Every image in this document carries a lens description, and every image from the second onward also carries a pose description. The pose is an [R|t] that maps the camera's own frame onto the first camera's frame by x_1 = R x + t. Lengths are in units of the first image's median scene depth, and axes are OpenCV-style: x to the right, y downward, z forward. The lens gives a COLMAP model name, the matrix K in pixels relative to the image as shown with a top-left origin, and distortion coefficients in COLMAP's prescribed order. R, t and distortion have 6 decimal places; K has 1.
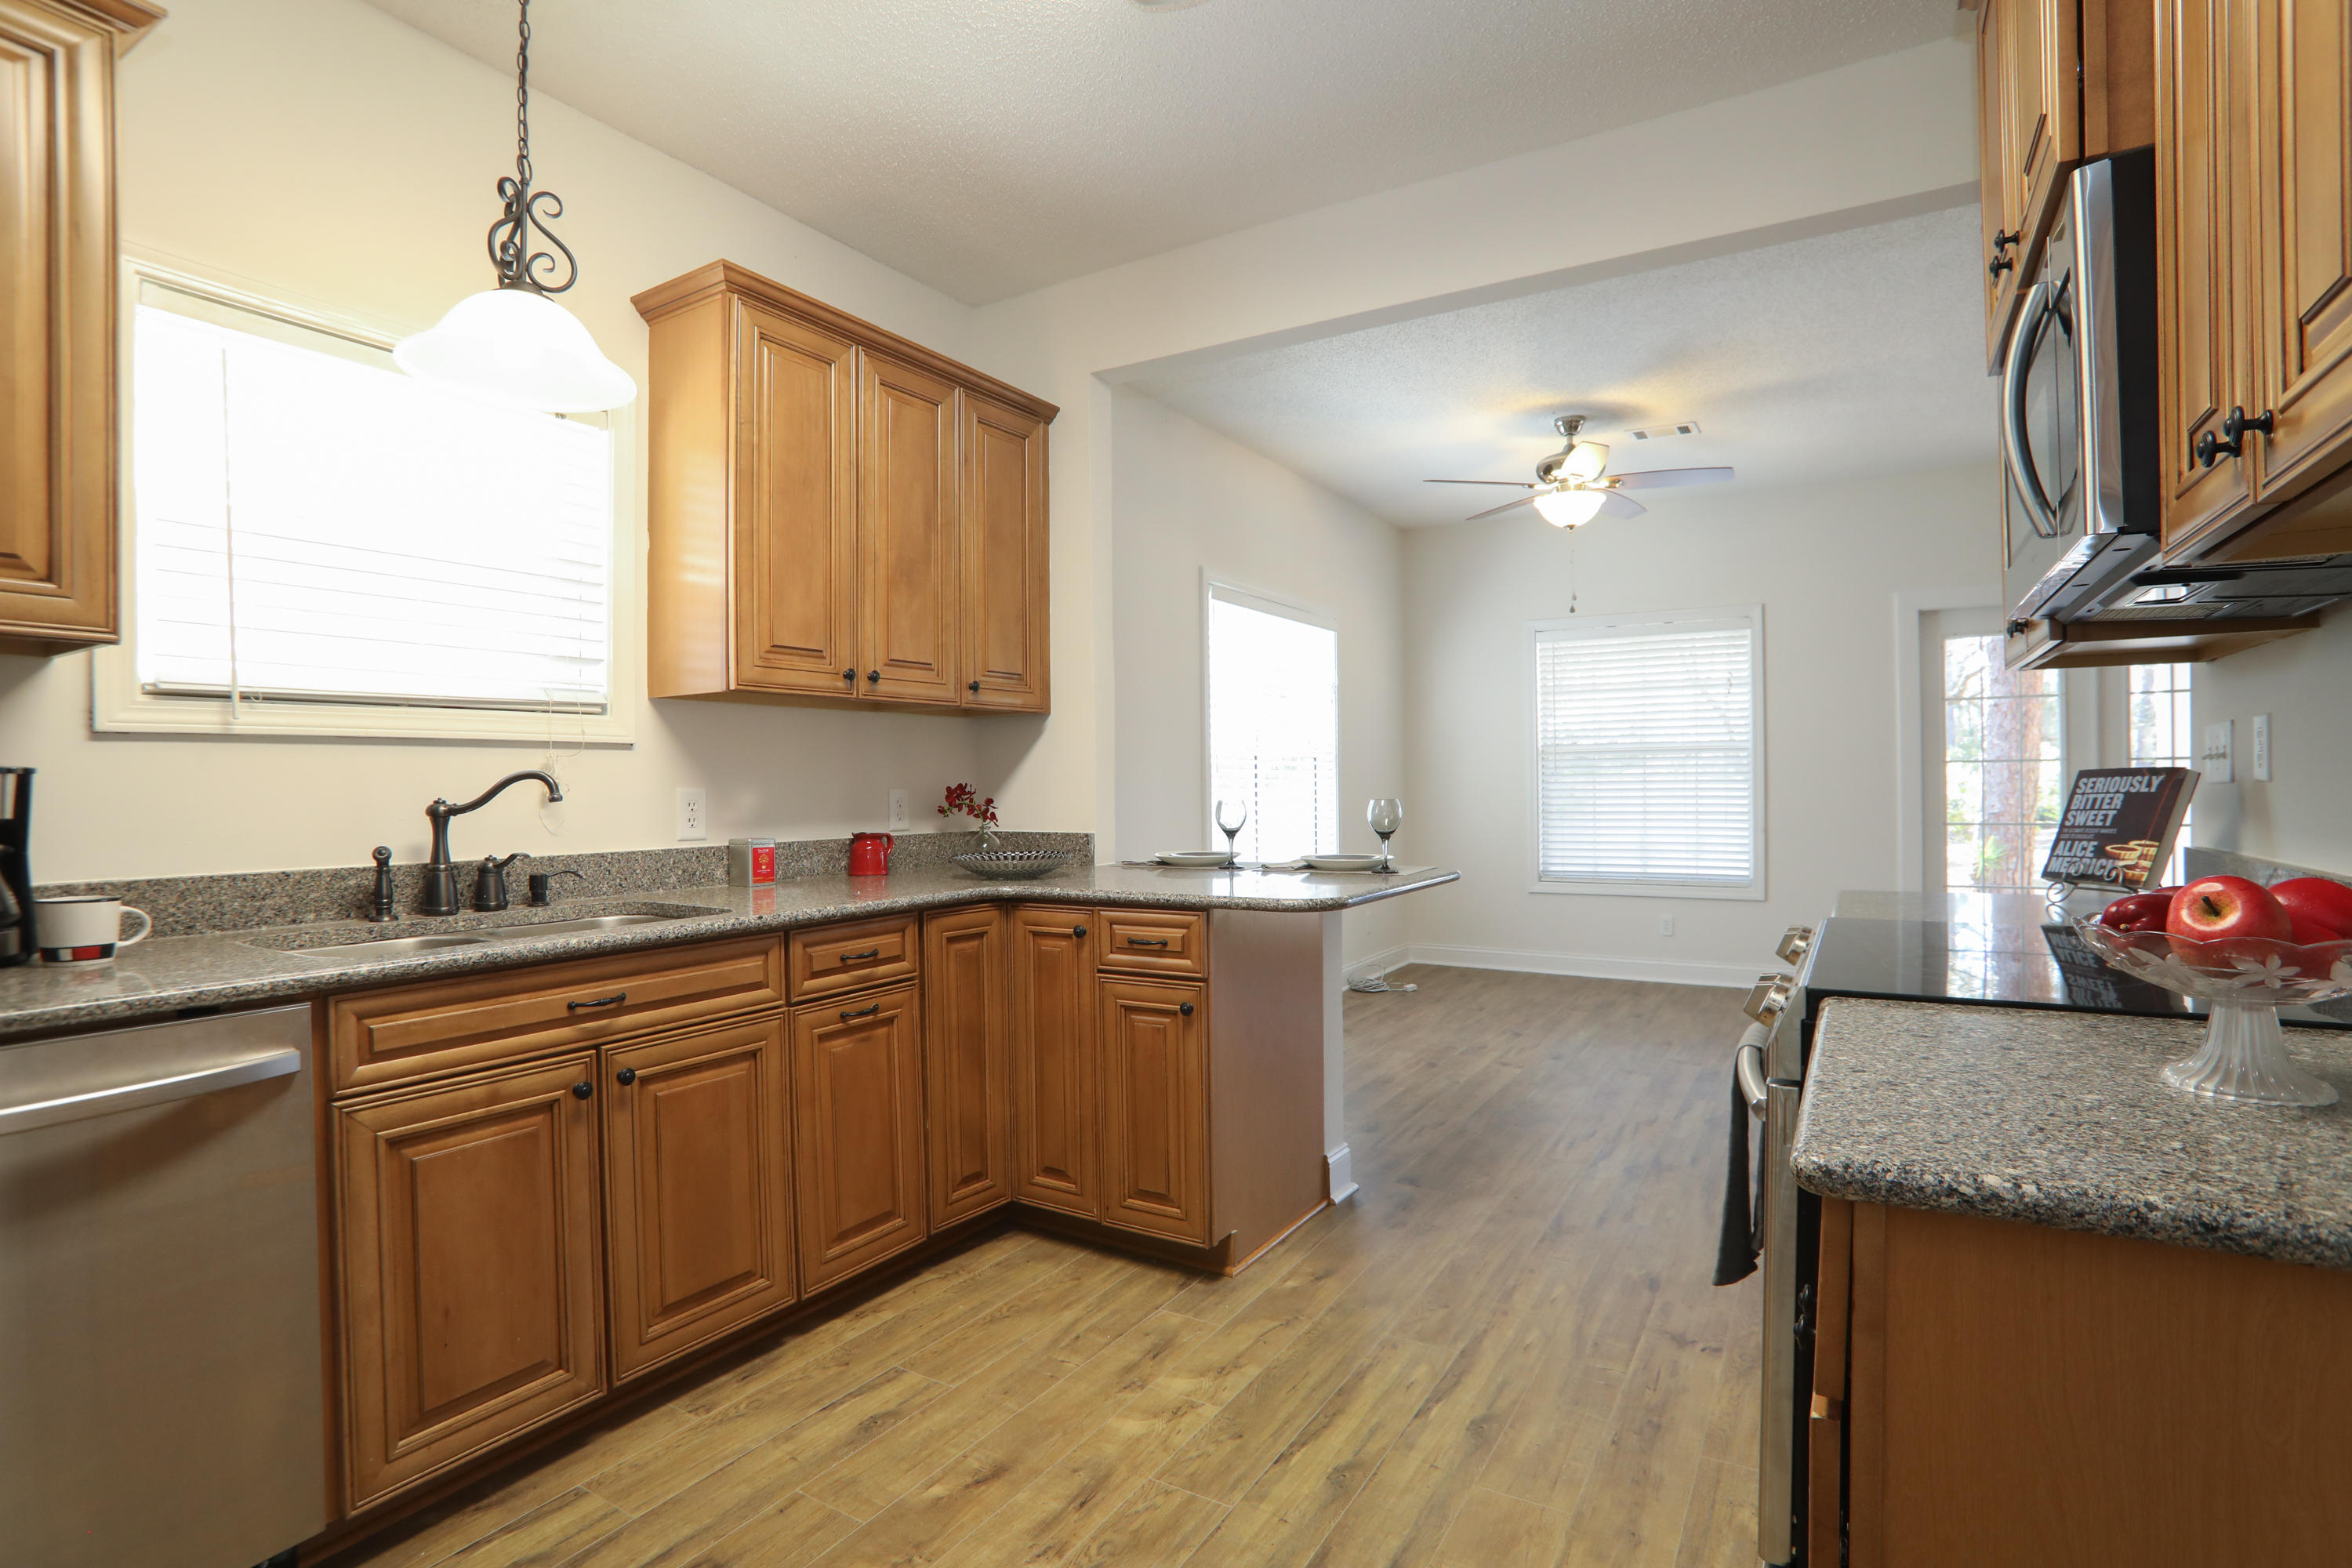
lens RADIAL K [[1152.2, 0, 1179.3], [0, 1152.2, 789.4], [0, 0, 1]] dist [-0.078116, 0.031488]
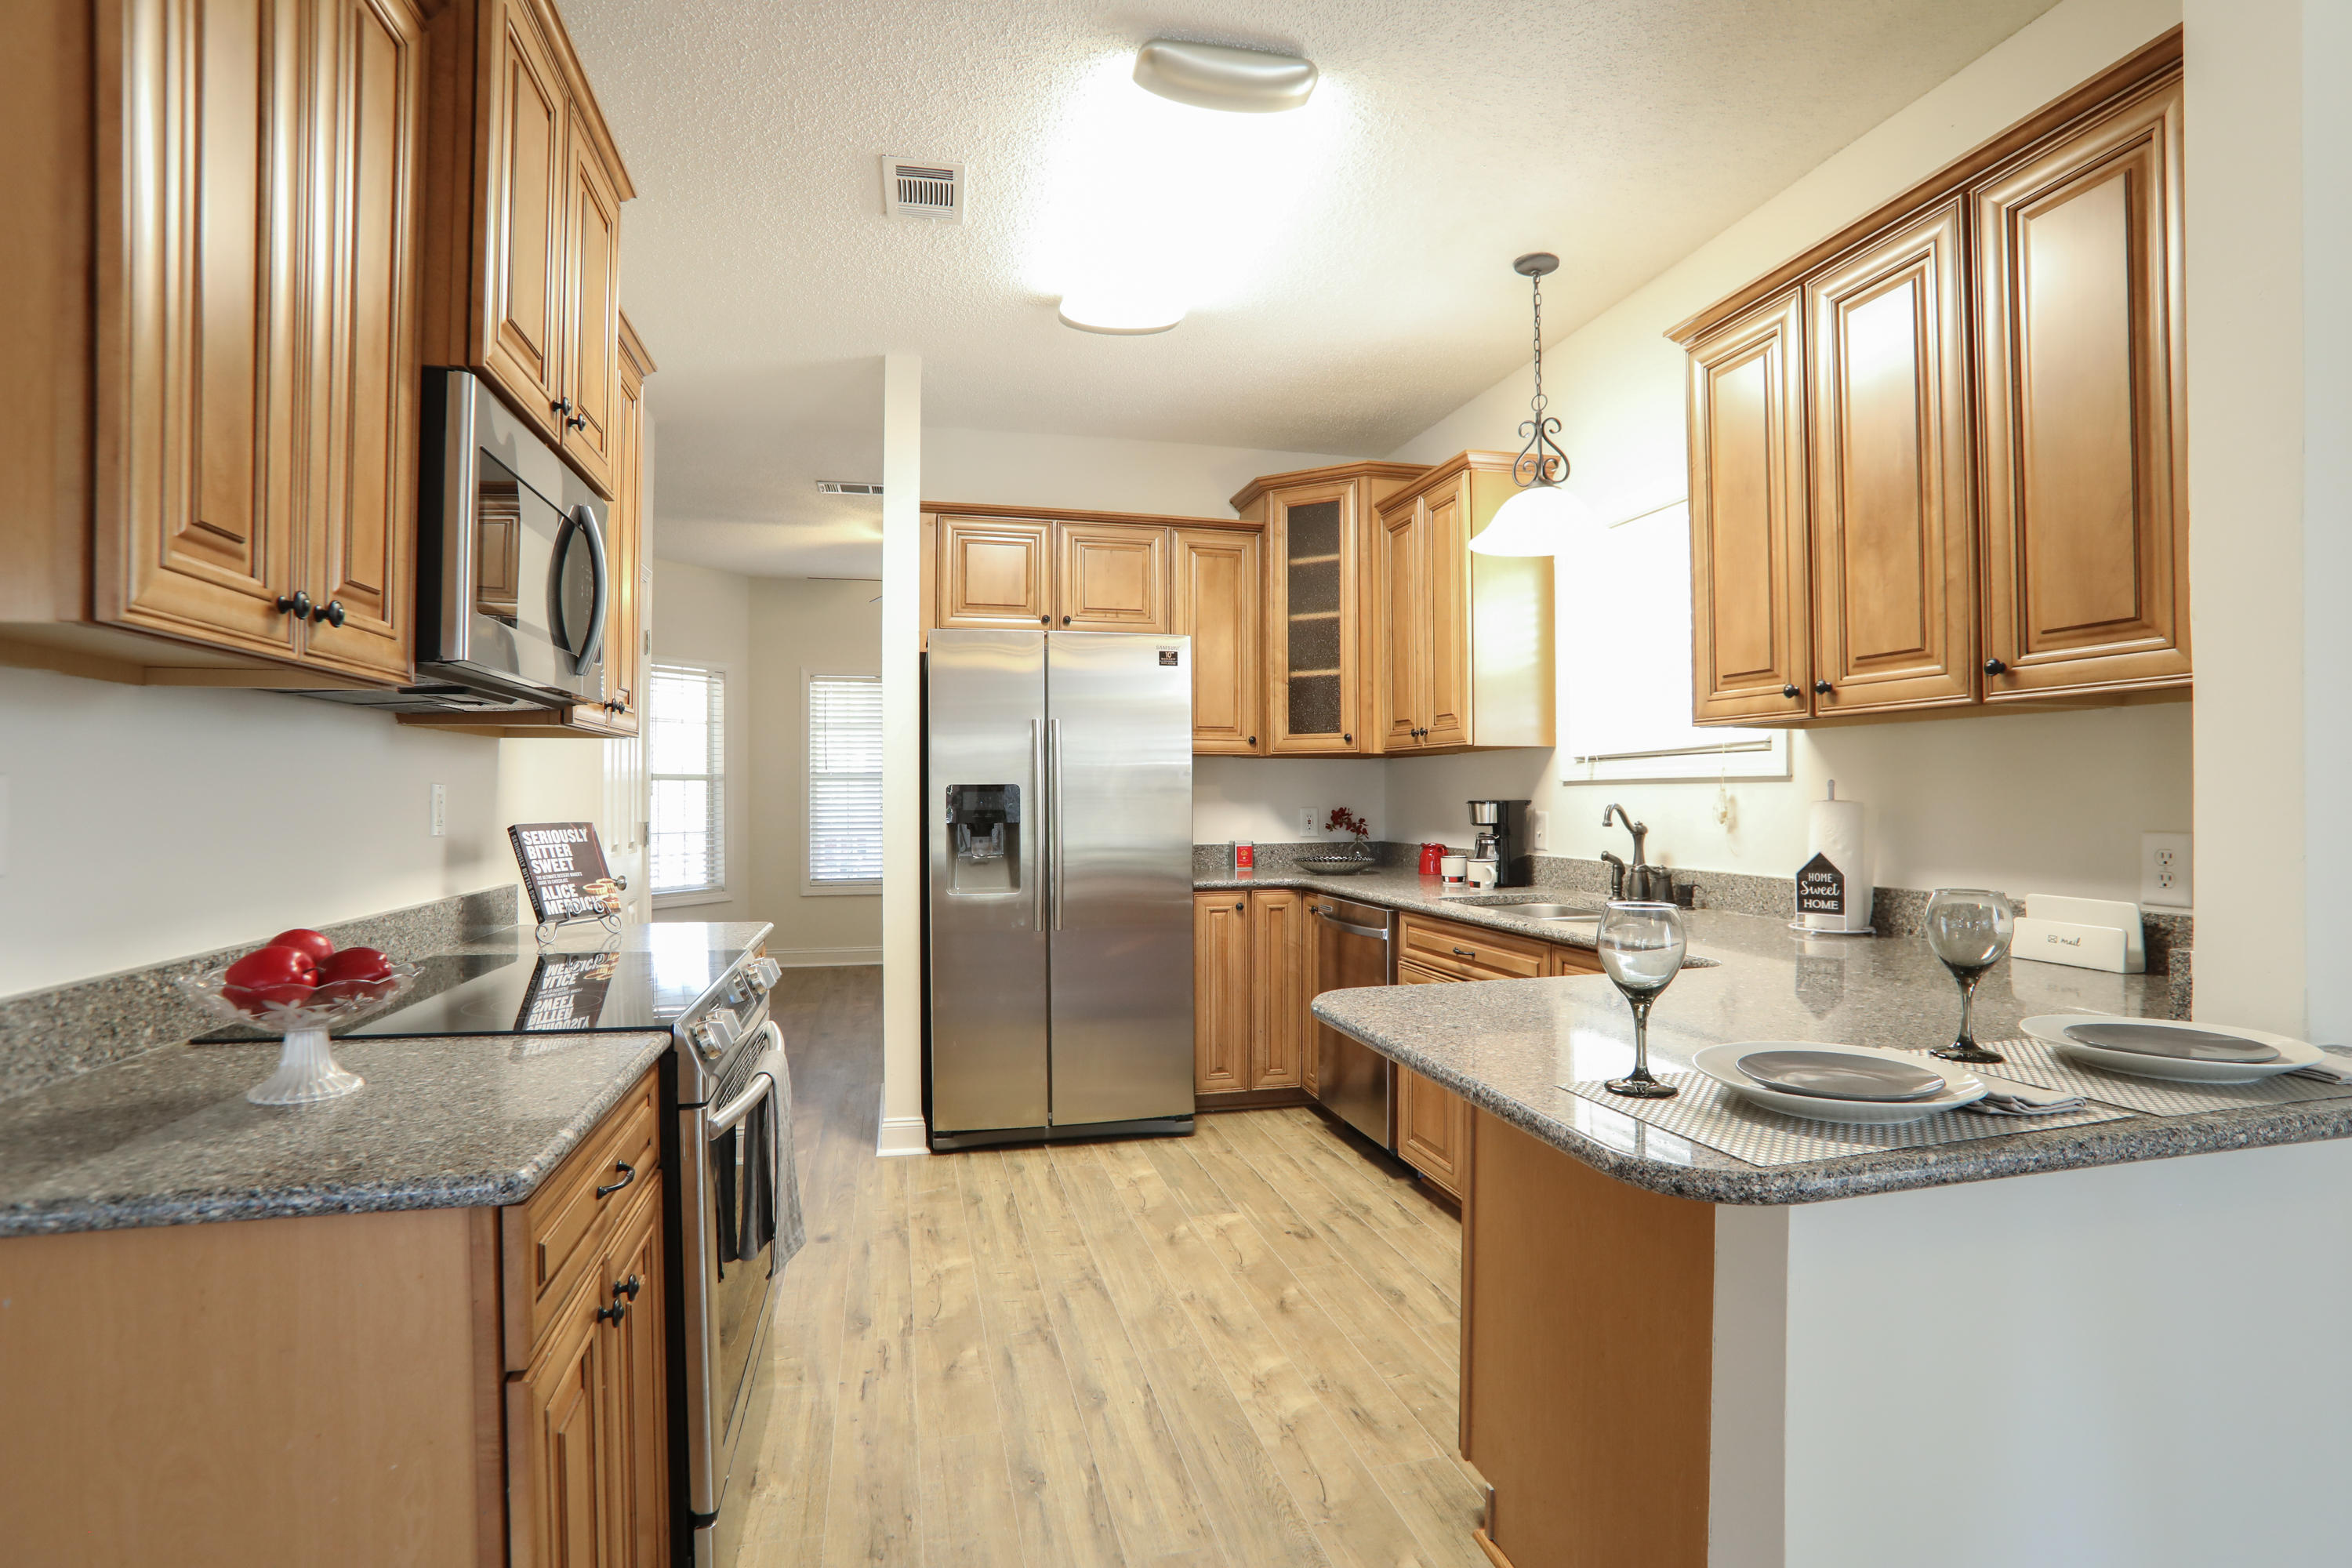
lens RADIAL K [[1152.2, 0, 1179.3], [0, 1152.2, 789.4], [0, 0, 1]] dist [-0.078116, 0.031488]
pose [[-0.708914, 0.011242, -0.705205, 0.827786], [0.008853, 0.999936, 0.007041, -0.052319], [0.705239, -0.001251, -0.708968, 1.704169]]
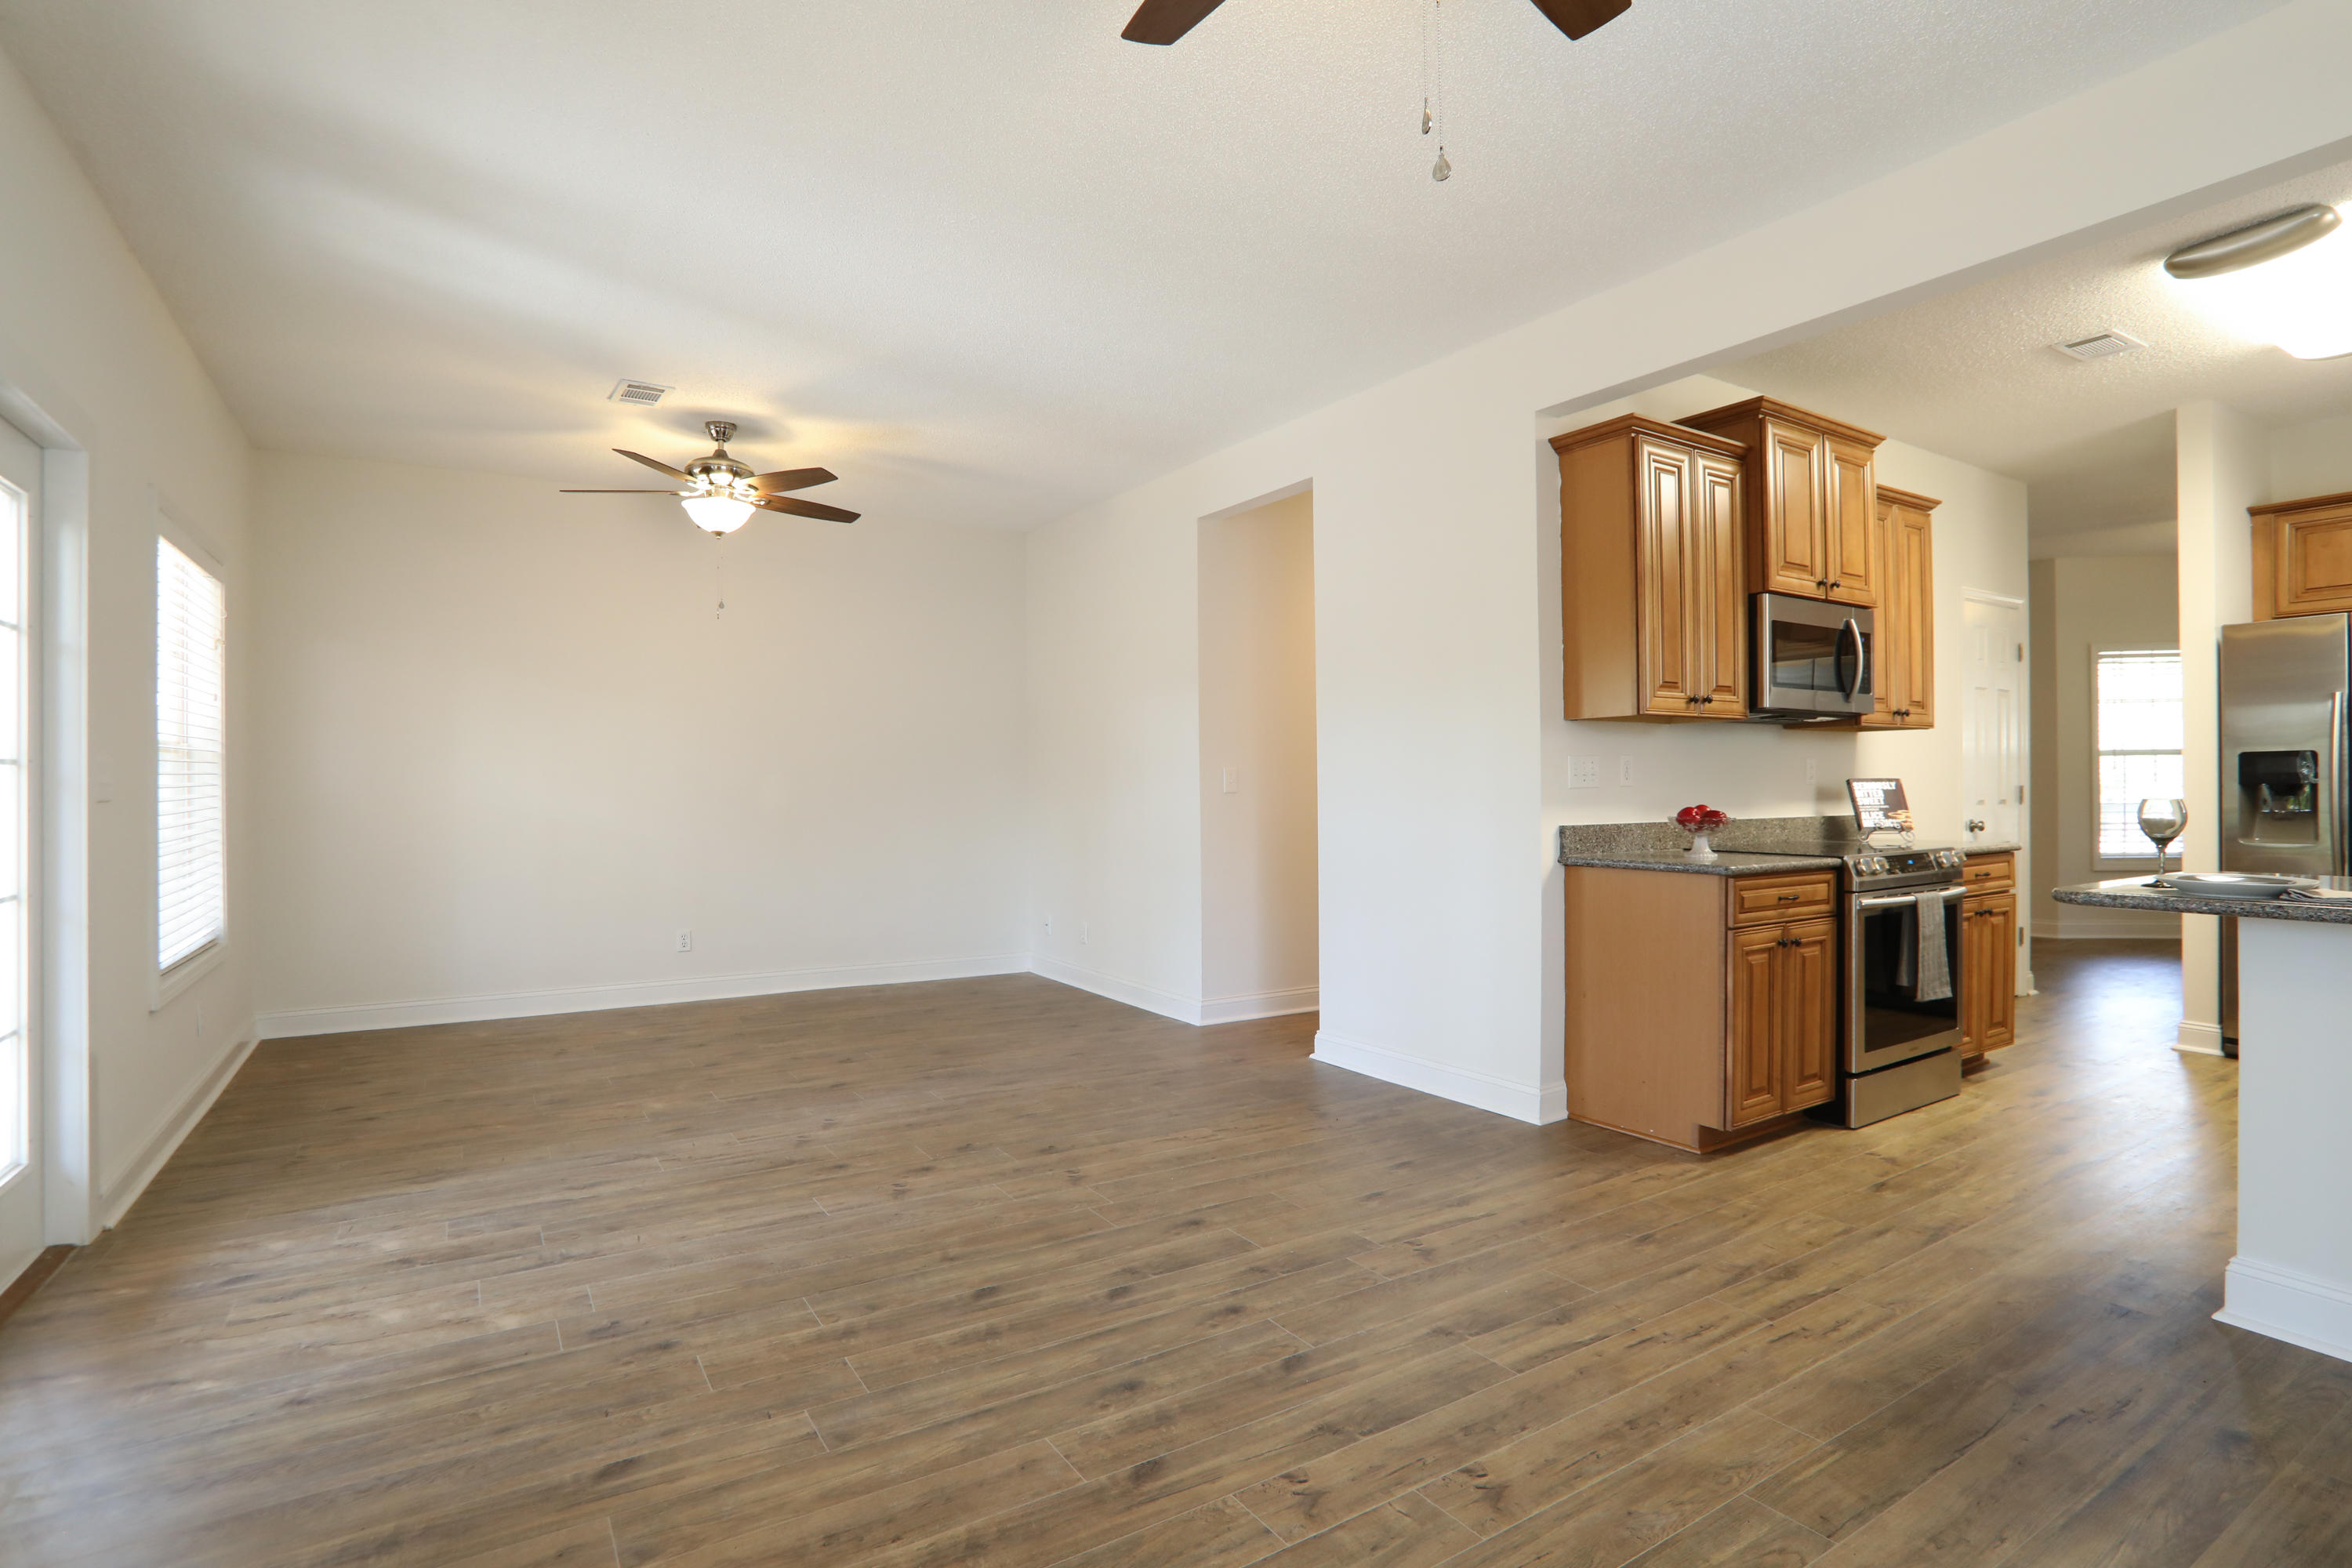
lens RADIAL K [[1152.2, 0, 1179.3], [0, 1152.2, 789.4], [0, 0, 1]] dist [-0.078116, 0.031488]
pose [[-0.890595, 0.017100, 0.454475, 0.656833], [0.019738, 0.999805, 0.001059, -0.019967], [-0.454368, 0.009913, -0.890759, 2.988197]]
